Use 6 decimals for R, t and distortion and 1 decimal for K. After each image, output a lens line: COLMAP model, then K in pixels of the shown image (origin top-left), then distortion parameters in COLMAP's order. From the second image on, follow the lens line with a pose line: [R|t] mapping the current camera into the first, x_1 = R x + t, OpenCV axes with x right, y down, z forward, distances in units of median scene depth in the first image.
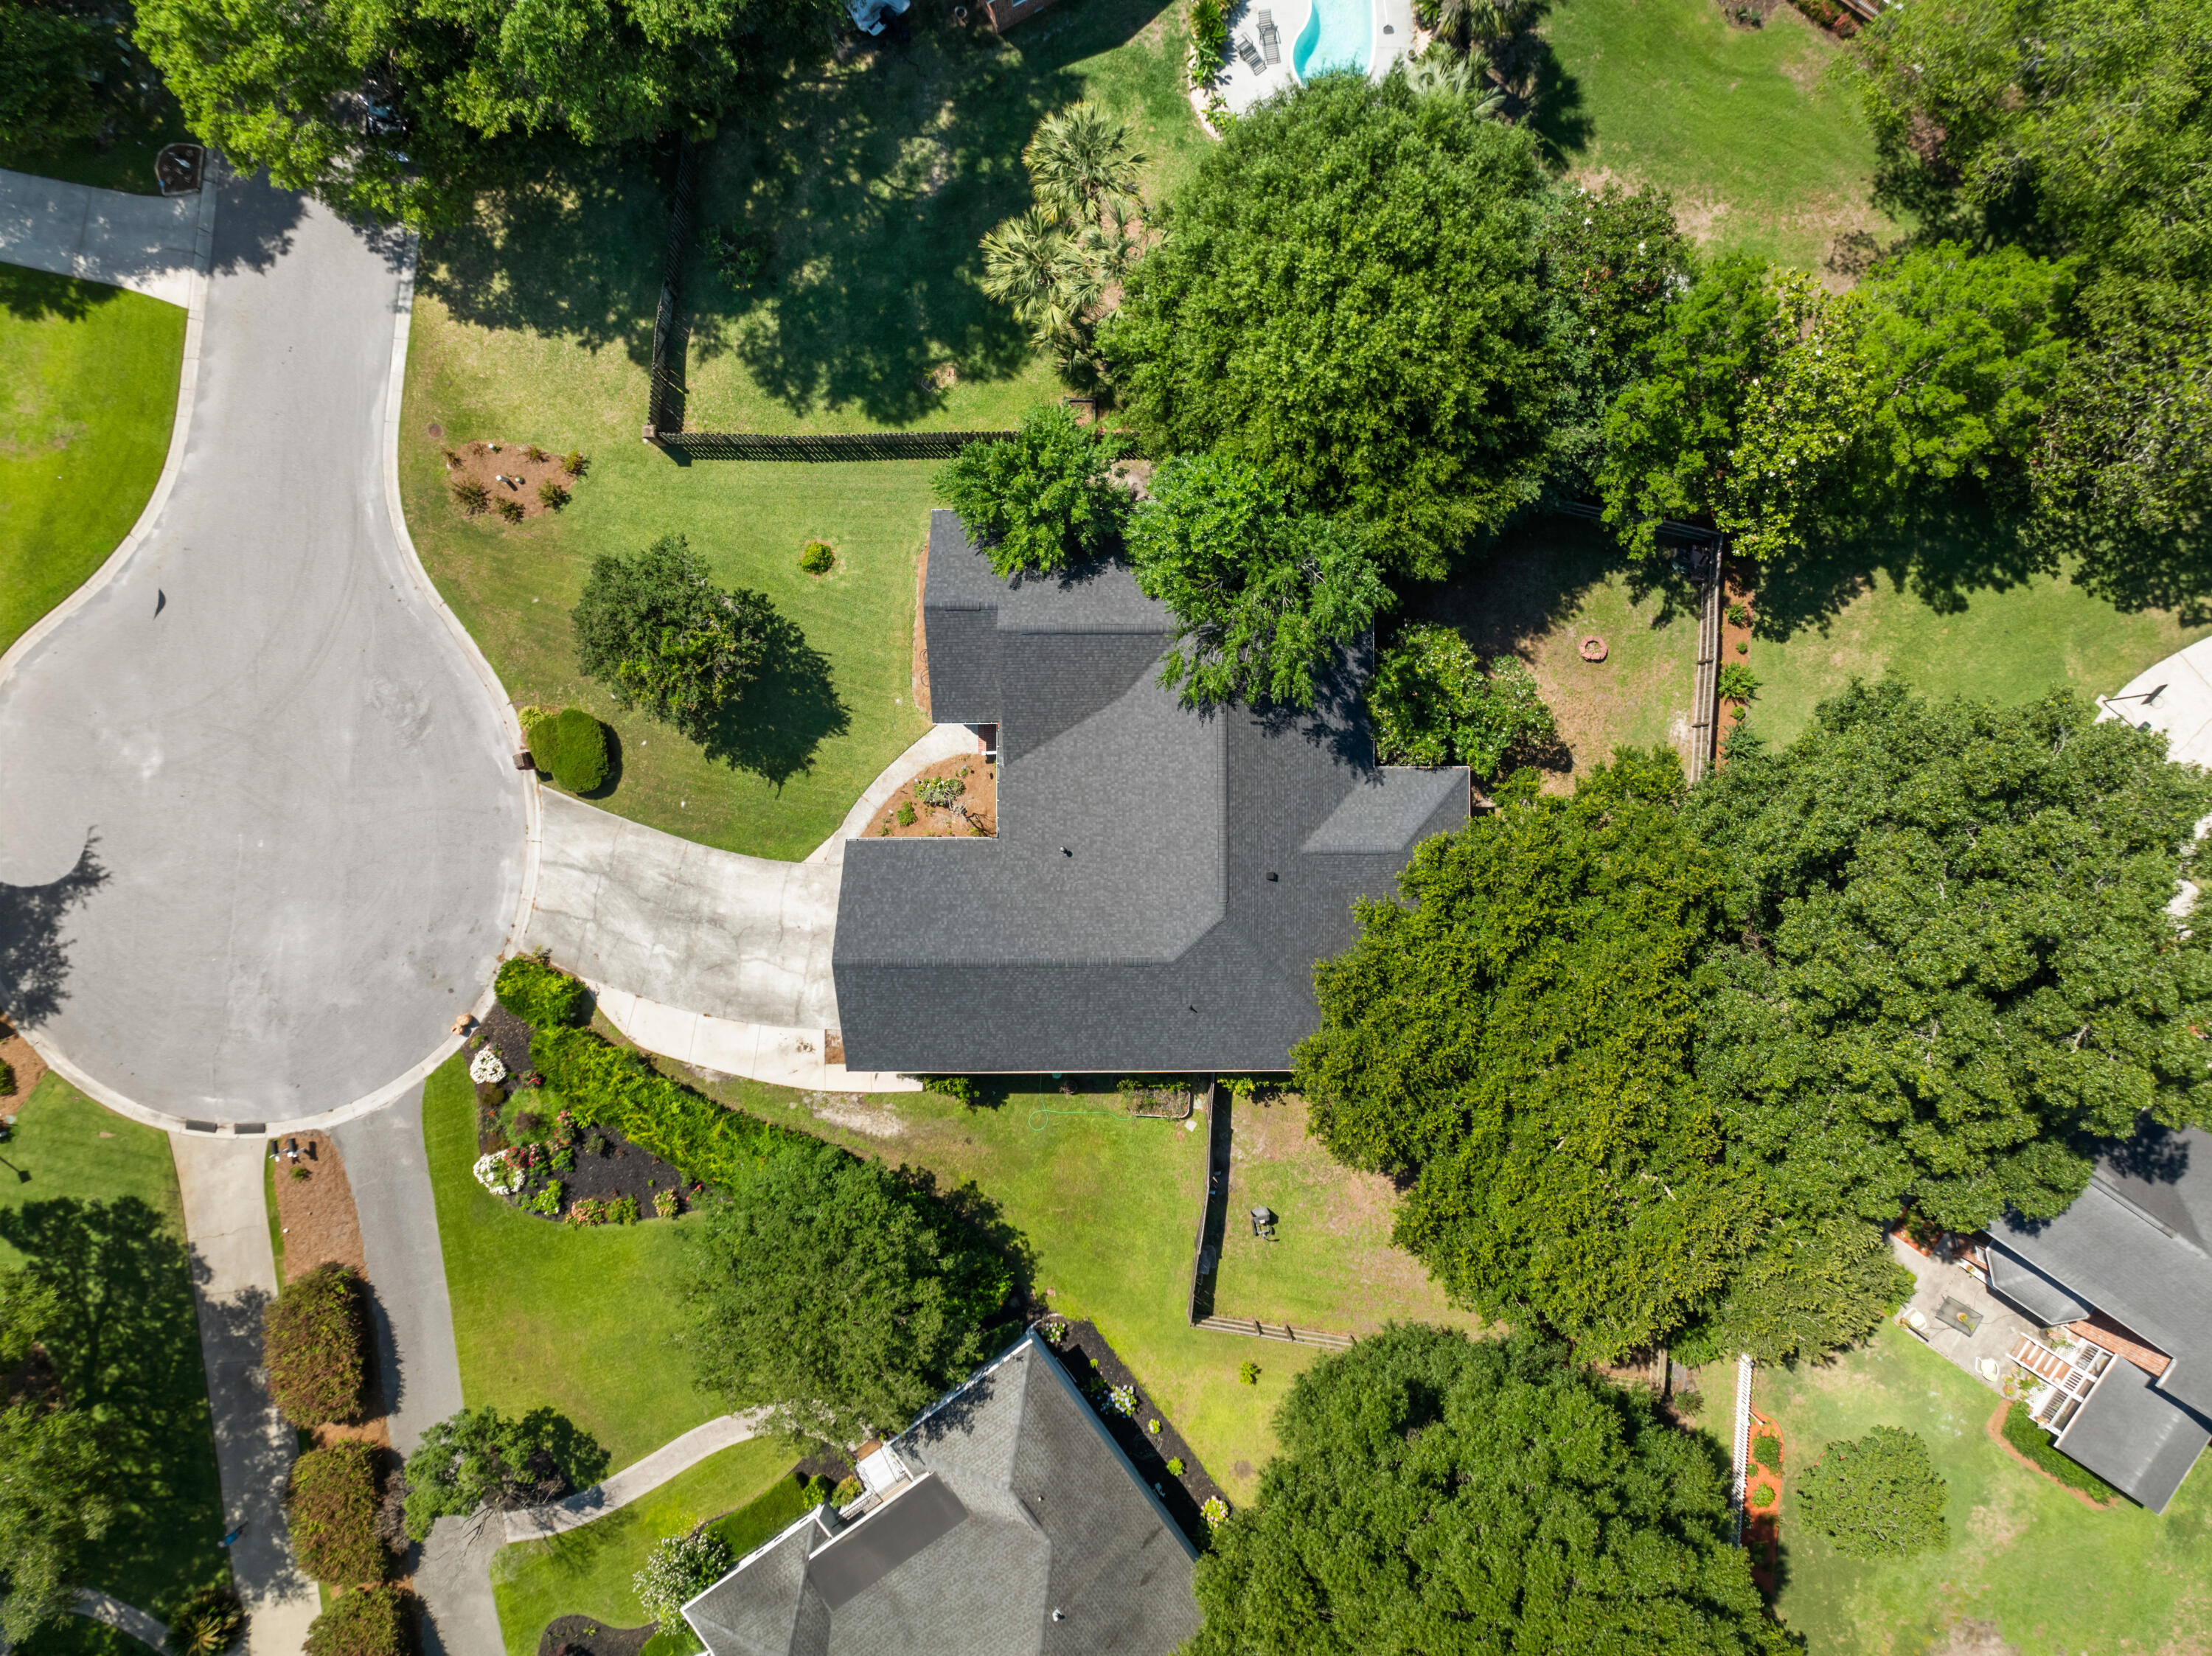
lens RADIAL K [[1579.0, 0, 1098.2], [0, 1579.0, 826.7], [0, 0, 1]] dist [-0.031329, 0.003738]
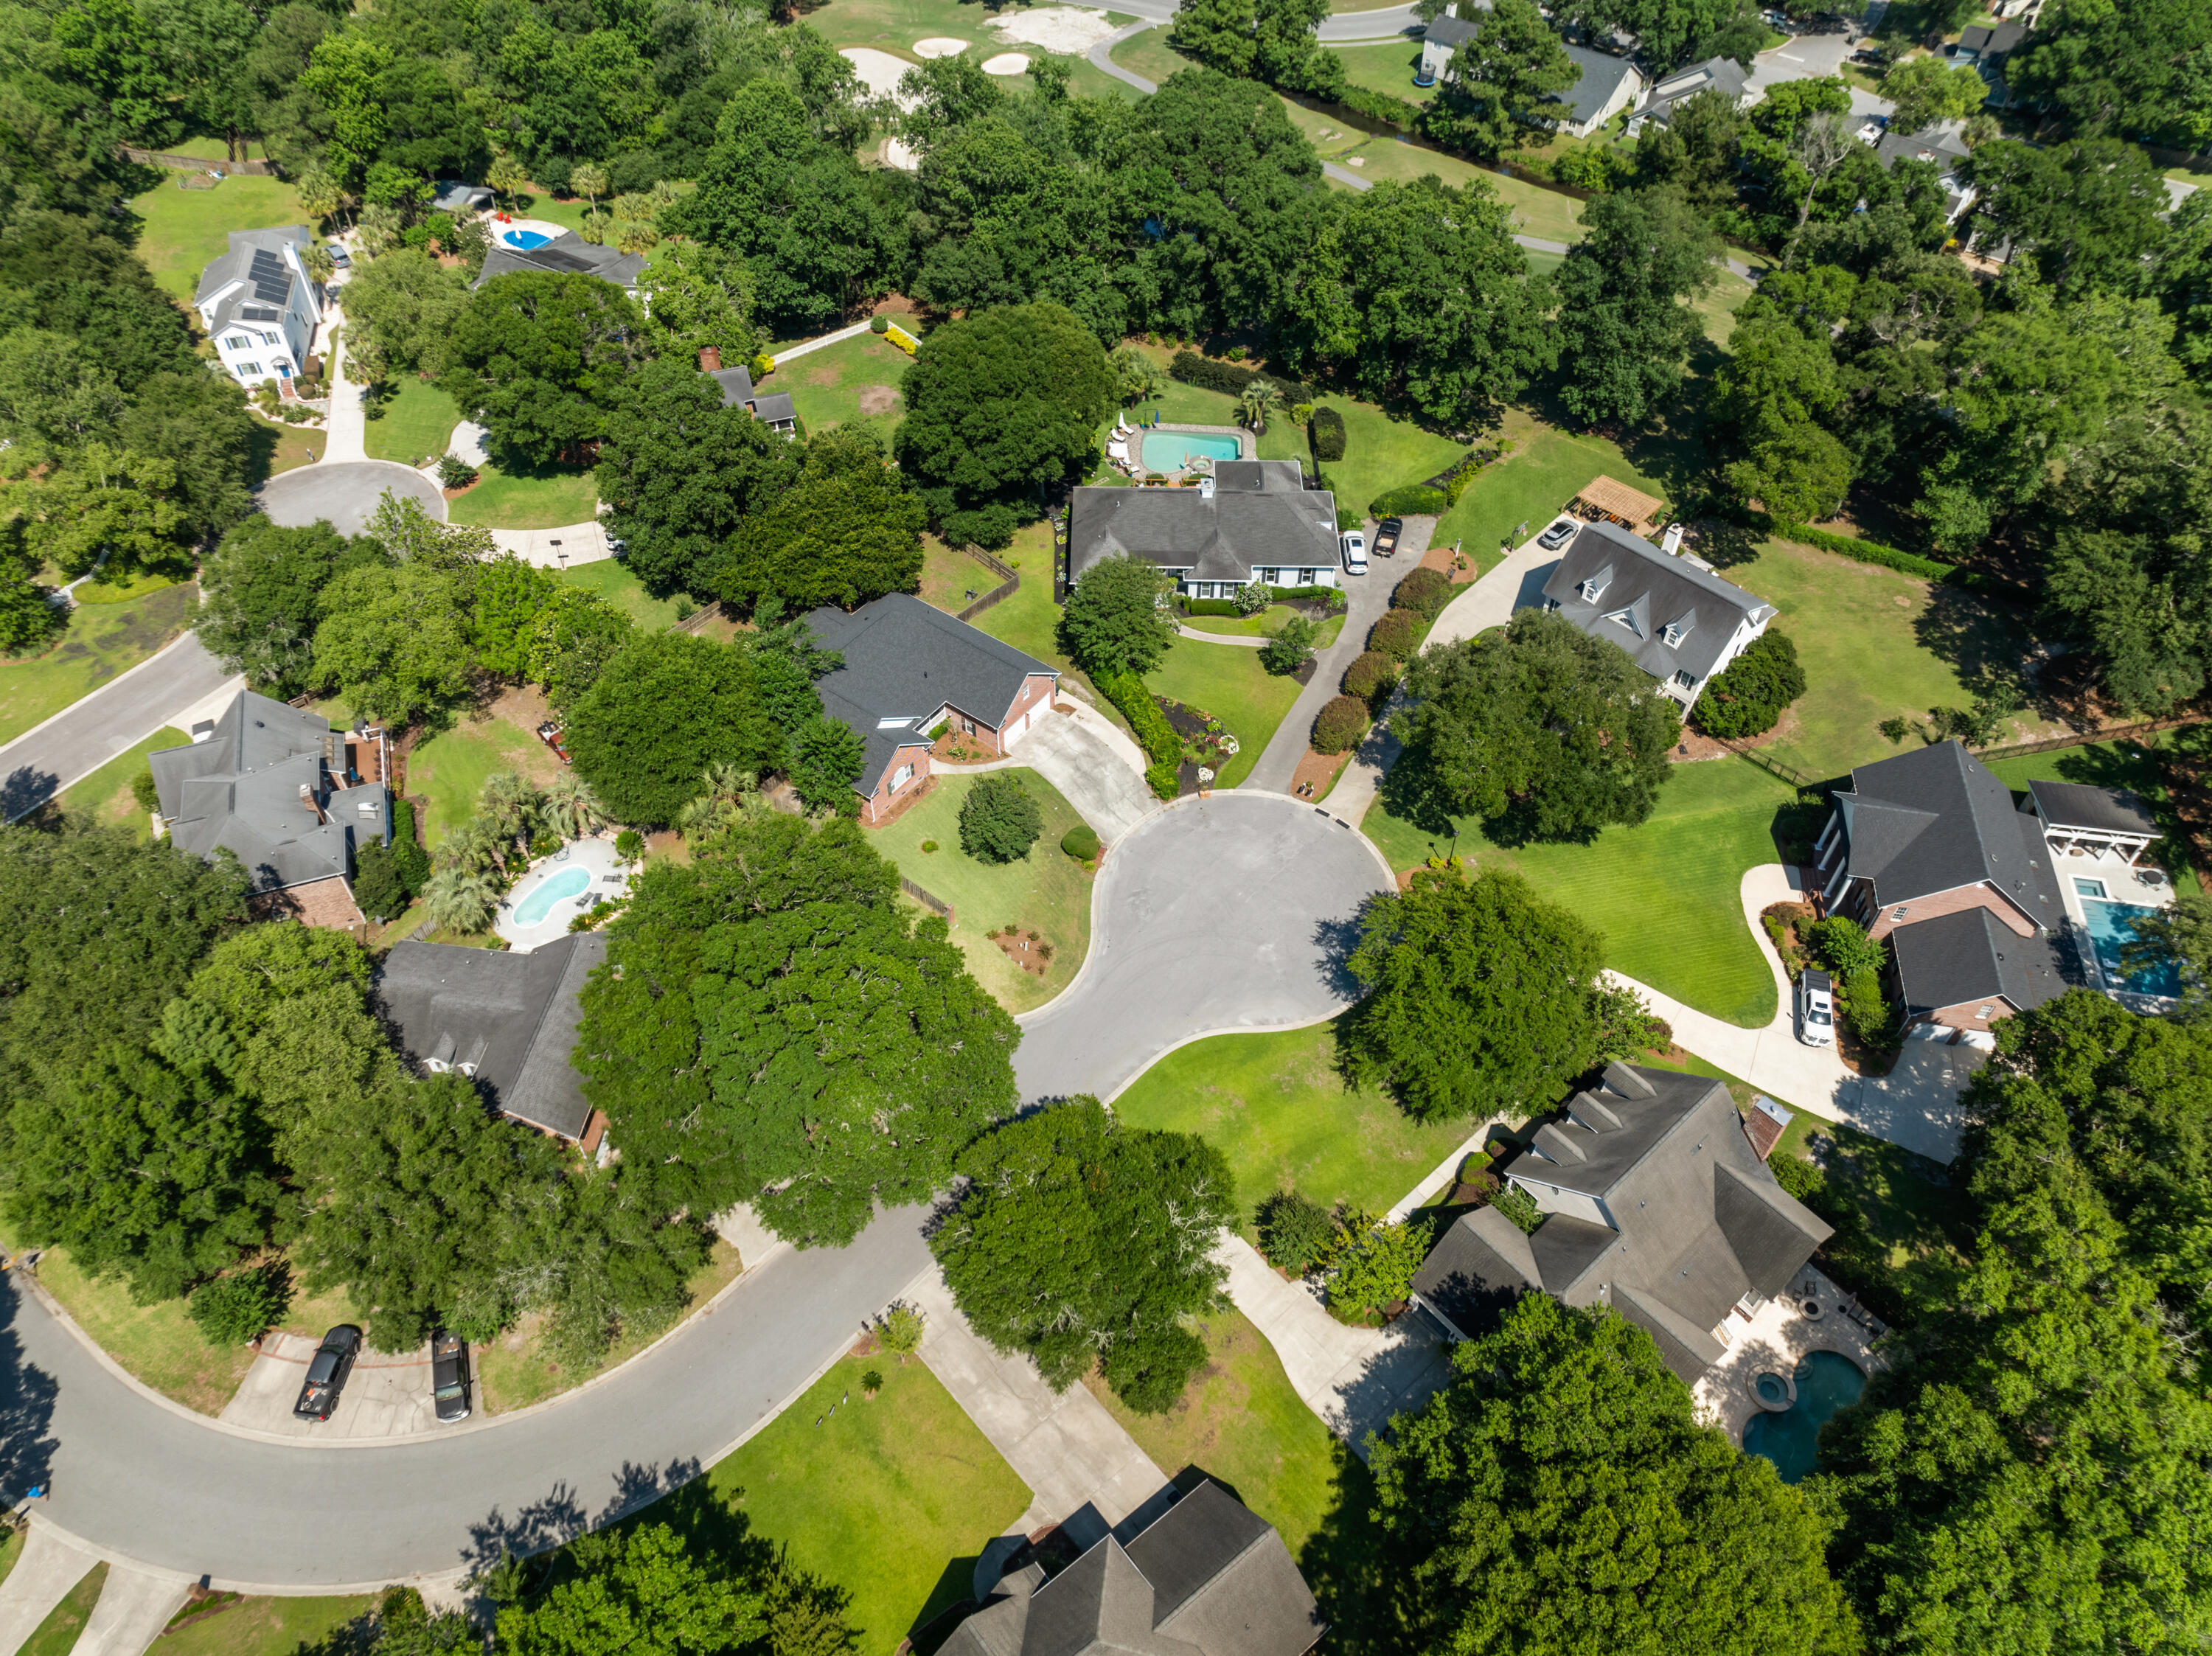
lens RADIAL K [[1577.5, 0, 1096.2], [0, 1577.5, 831.1], [0, 0, 1]] dist [-0.034547, -0.005456]
pose [[-0.801083, -0.444358, 0.401013, -1.151798], [0.598549, -0.597276, 0.533855, -1.108481], [0.002293, 0.667688, 0.744438, -0.523991]]
